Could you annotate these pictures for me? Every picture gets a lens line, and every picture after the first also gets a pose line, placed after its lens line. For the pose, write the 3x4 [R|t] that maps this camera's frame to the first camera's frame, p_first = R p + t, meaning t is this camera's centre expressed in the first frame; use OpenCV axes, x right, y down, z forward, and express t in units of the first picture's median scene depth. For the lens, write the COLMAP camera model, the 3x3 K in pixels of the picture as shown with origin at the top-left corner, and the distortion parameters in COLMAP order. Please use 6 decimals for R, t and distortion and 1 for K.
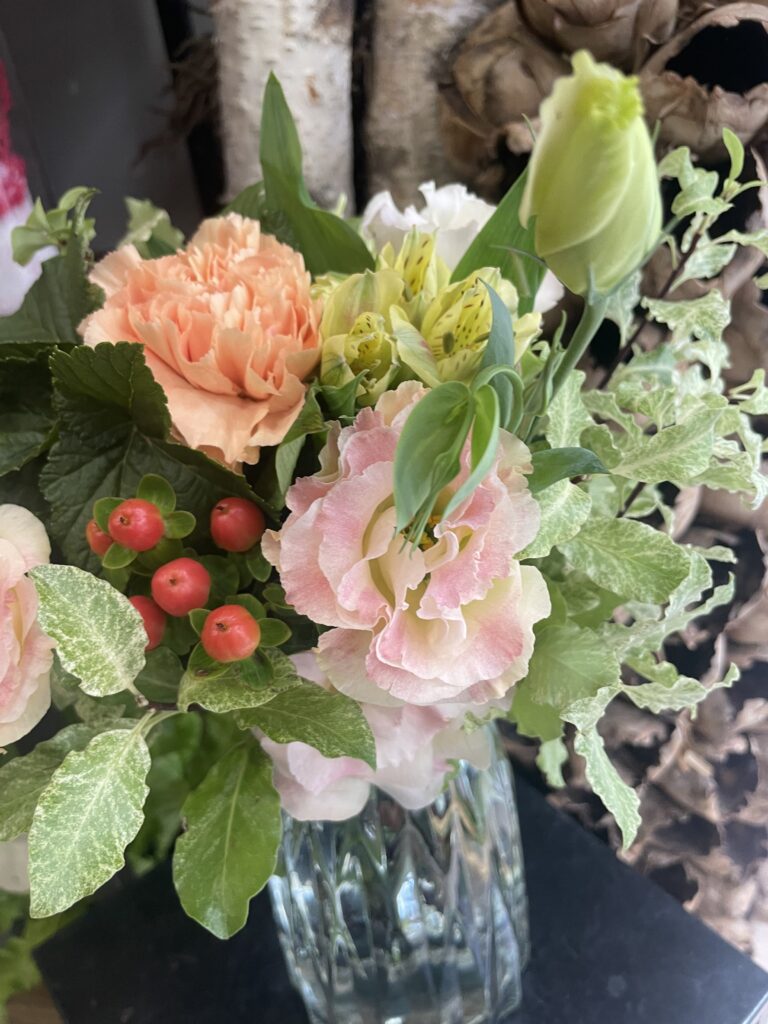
lens RADIAL K [[783.2, 0, 368.9], [0, 783.2, 509.3], [0, 0, 1]] dist [0.064727, -0.109790]
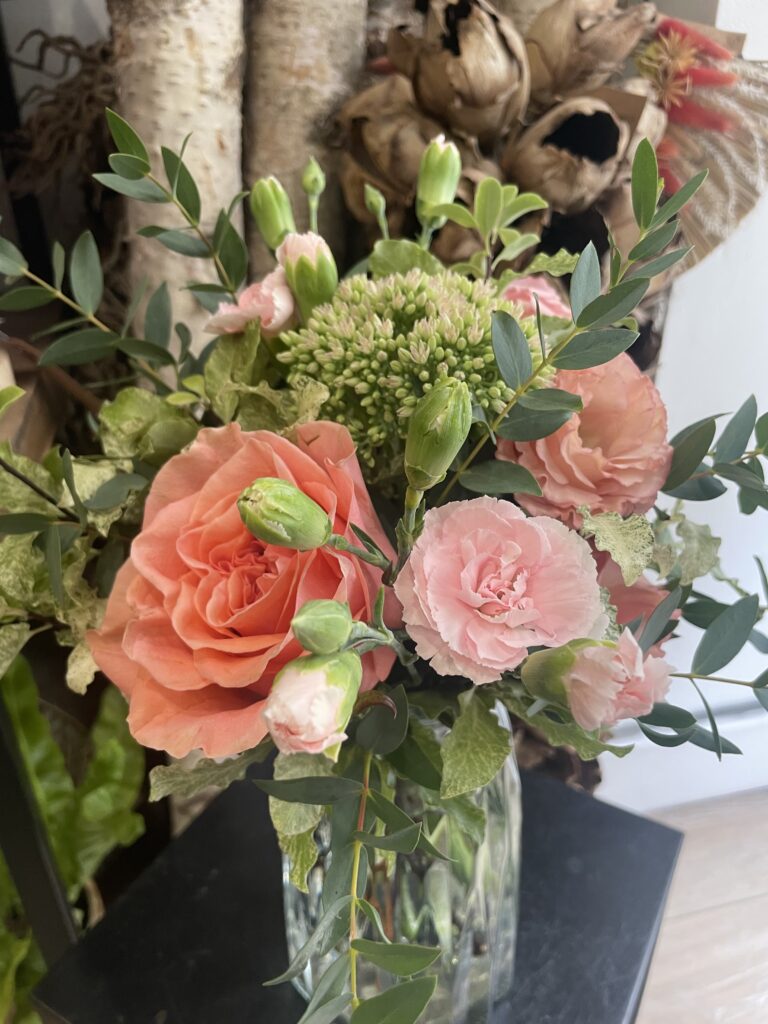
lens RADIAL K [[778.8, 0, 368.1], [0, 778.8, 528.1], [0, 0, 1]] dist [0.066533, -0.113448]
pose [[0.931329, -0.093406, 0.351996, -0.439656], [0.115330, 0.992448, -0.041788, 0.114013], [-0.345435, 0.079514, 0.935068, -0.097300]]
